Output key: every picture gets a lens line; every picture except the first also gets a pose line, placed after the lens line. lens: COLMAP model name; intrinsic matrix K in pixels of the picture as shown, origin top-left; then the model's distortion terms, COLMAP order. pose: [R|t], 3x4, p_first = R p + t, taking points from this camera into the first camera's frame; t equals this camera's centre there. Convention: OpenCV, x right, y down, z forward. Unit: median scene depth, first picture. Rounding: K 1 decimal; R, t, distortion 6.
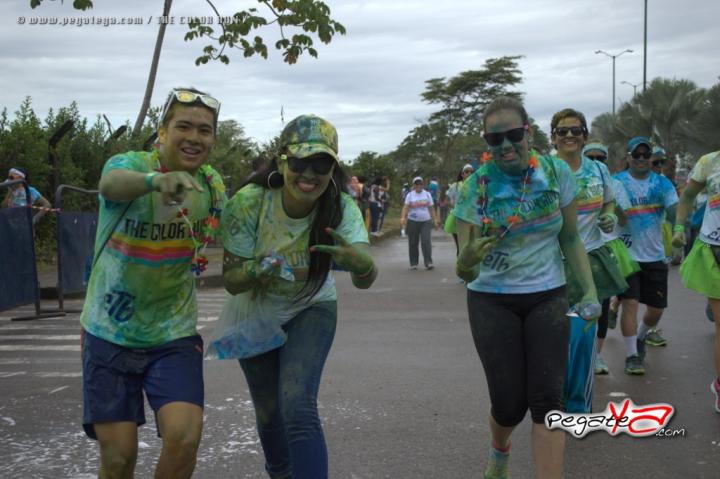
lens RADIAL K [[1280.8, 0, 360.0], [0, 1280.8, 239.5], [0, 0, 1]] dist [0.018114, 0.064646]
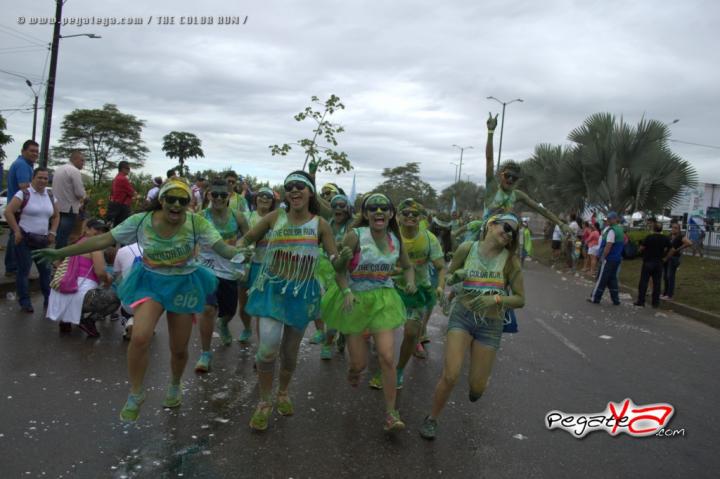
lens RADIAL K [[586.7, 0, 360.0], [0, 586.7, 239.5], [0, 0, 1]] dist [-0.070537, 0.007657]
pose [[0.995847, 0.090176, 0.012563, 0.002188], [-0.090393, 0.995745, 0.017893, 0.005768], [-0.010896, -0.018955, 0.999761, -0.328669]]
